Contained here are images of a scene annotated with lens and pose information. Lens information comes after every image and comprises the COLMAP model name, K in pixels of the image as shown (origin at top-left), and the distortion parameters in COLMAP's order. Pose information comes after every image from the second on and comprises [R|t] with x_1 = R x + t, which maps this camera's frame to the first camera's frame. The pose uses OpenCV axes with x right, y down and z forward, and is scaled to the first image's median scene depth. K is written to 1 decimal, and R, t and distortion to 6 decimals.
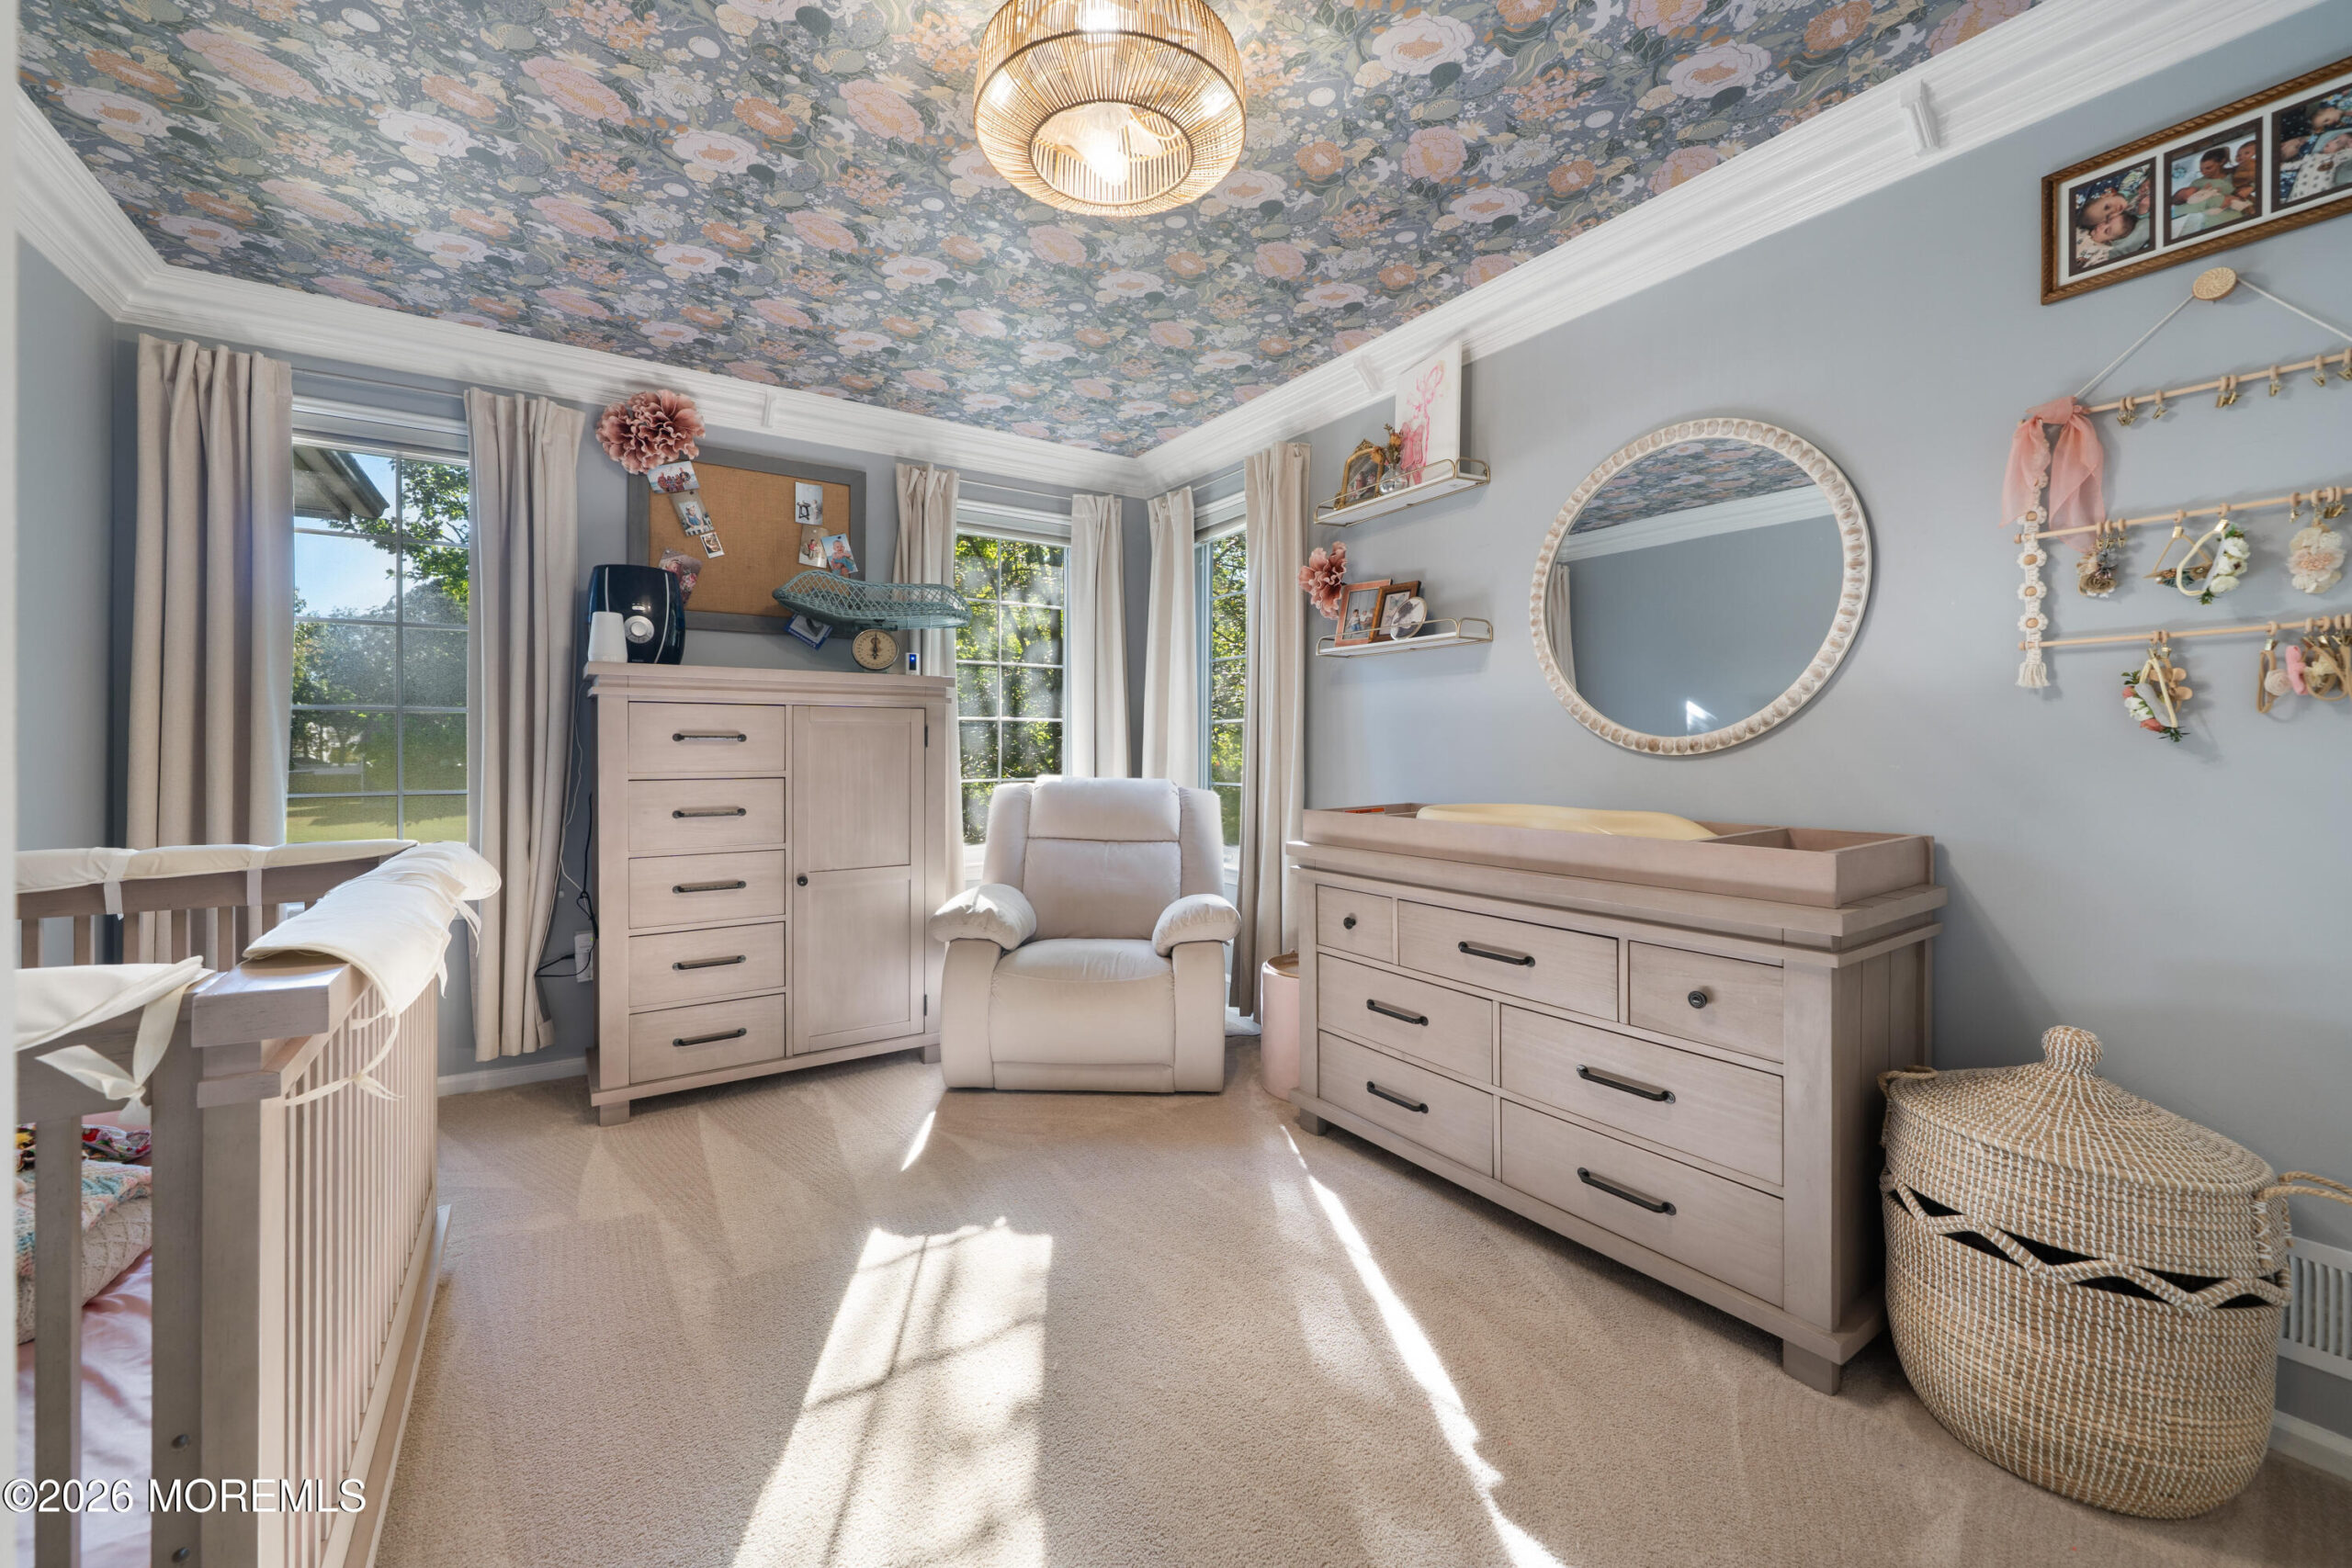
lens RADIAL K [[982.5, 0, 1179.8], [0, 982.5, 759.6], [0, 0, 1]] dist [0.000180, -0.000164]
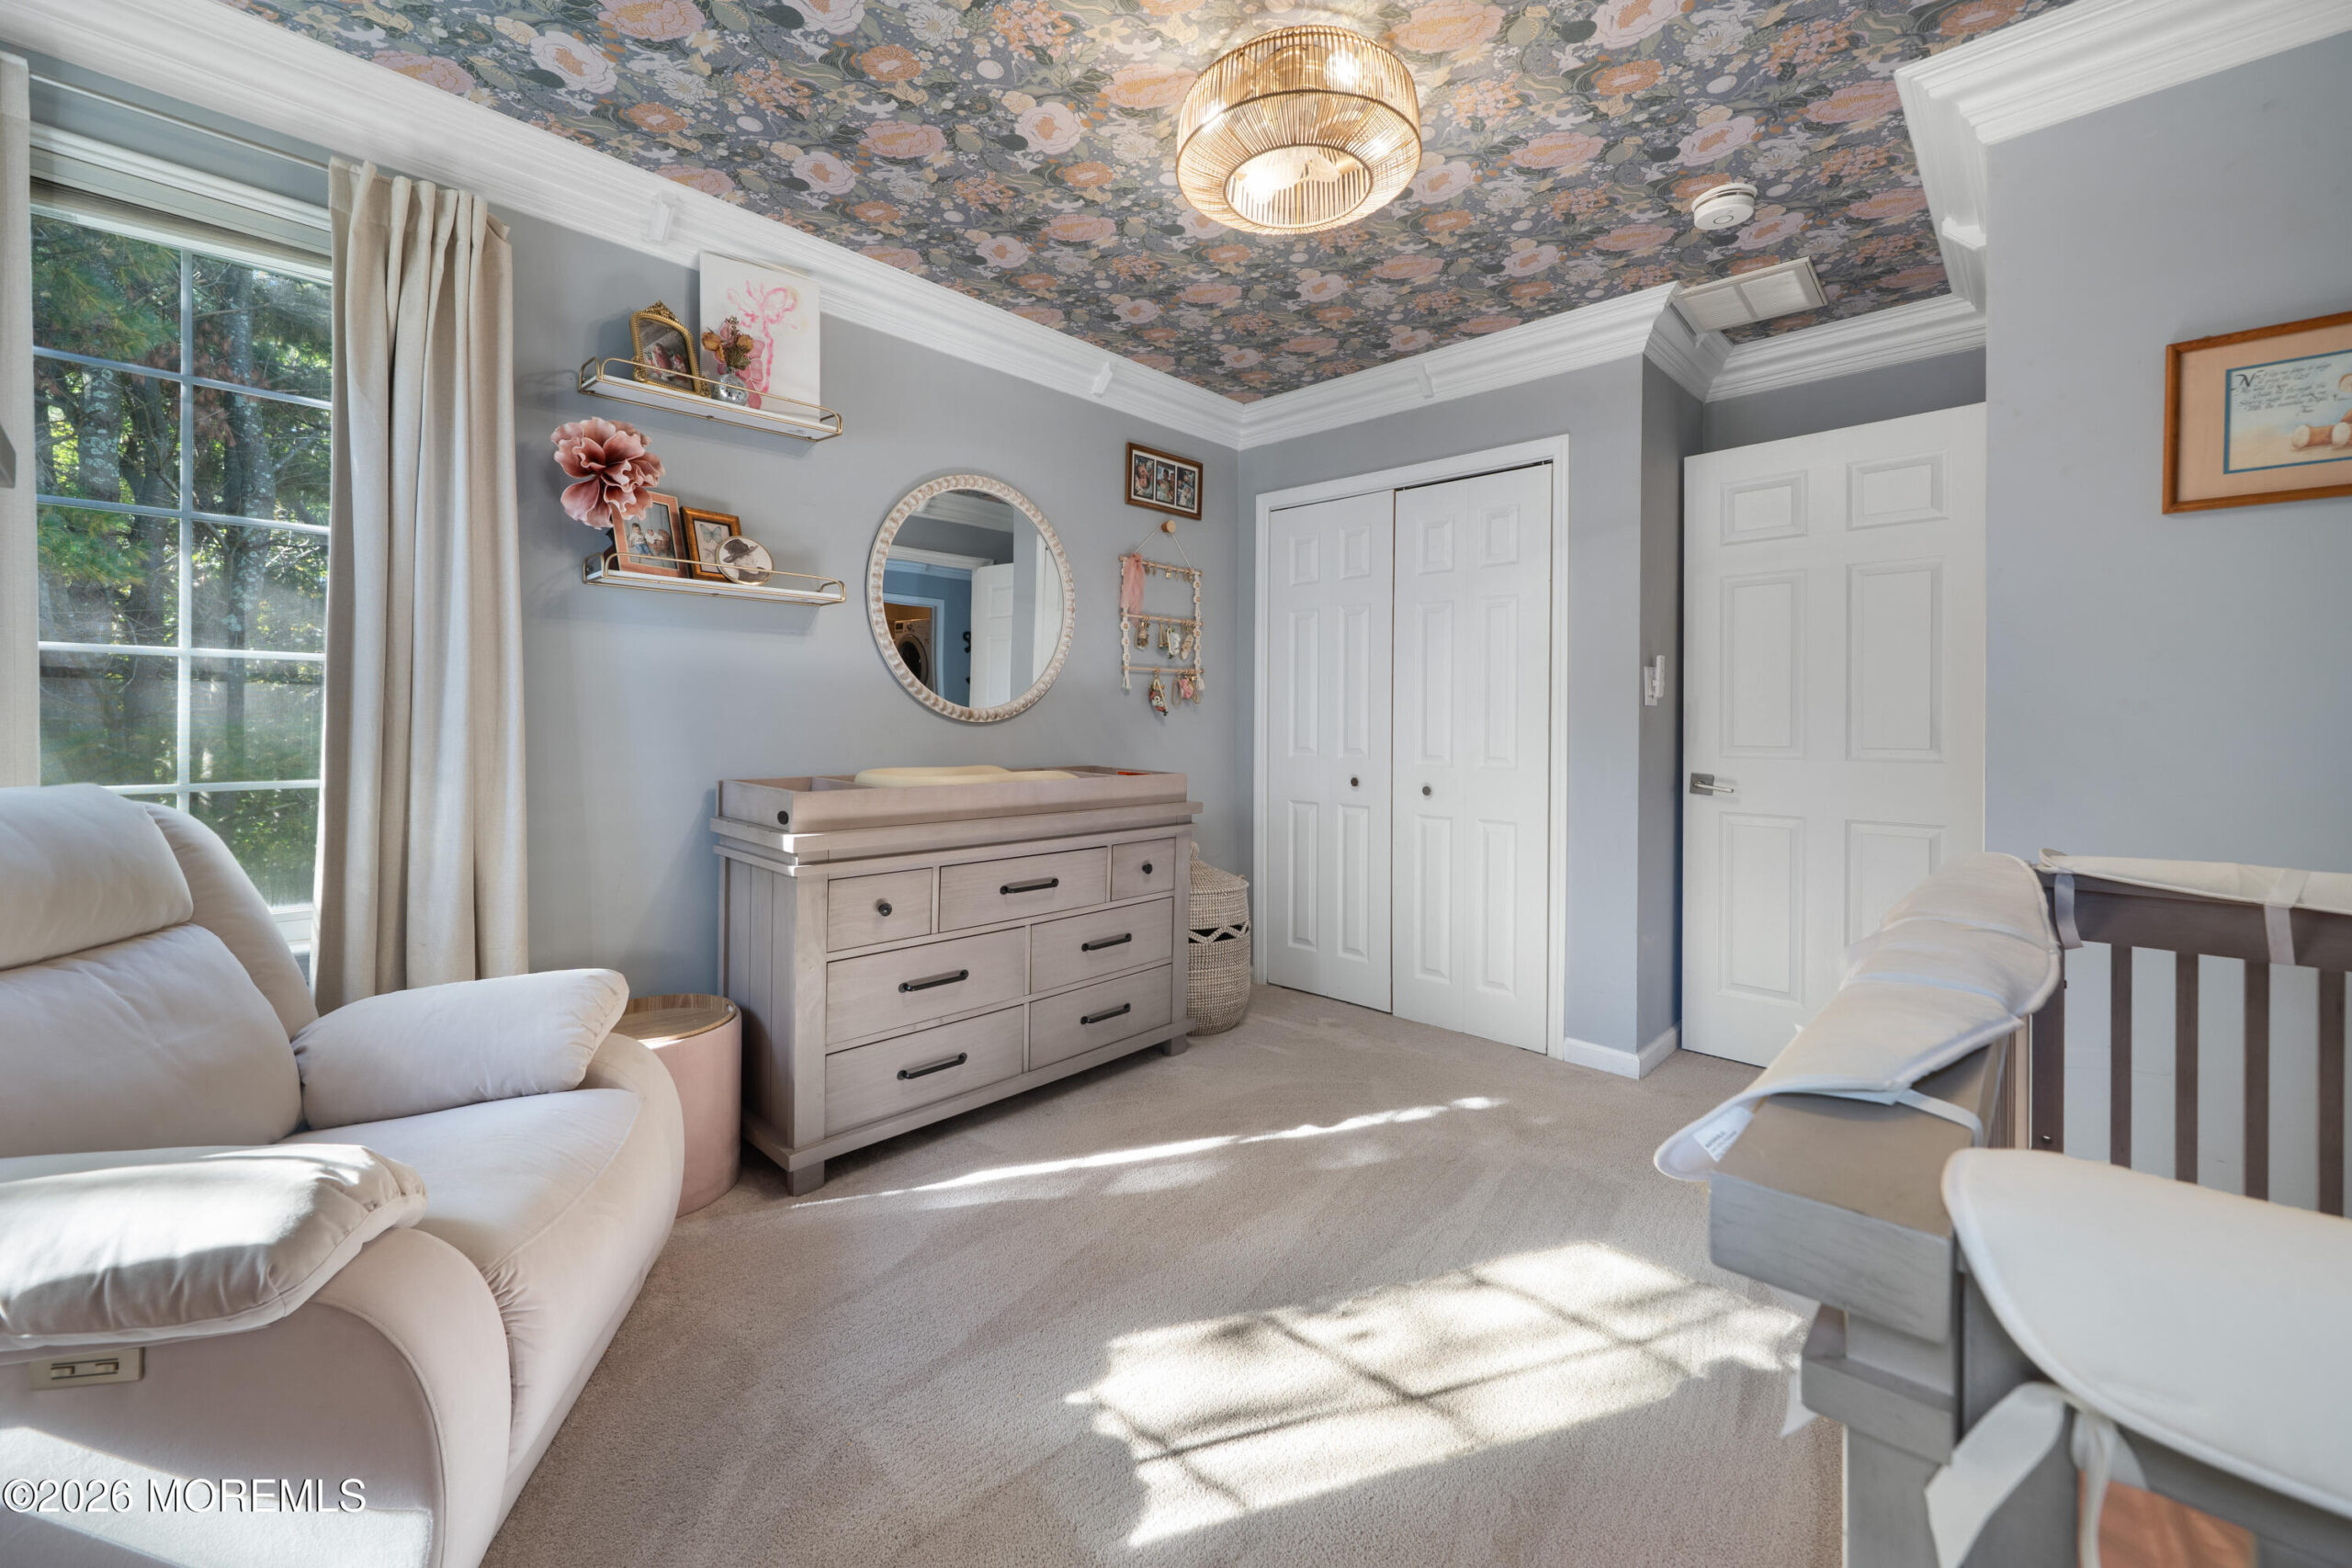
lens RADIAL K [[892.1, 0, 1180.4], [0, 892.1, 767.4], [0, 0, 1]] dist [-0.001206, -0.000089]
pose [[-0.228731, -0.042575, 0.972558, -0.624803], [0.008086, 0.998926, 0.045631, 0.001452], [-0.973456, 0.018301, -0.228141, 0.845766]]
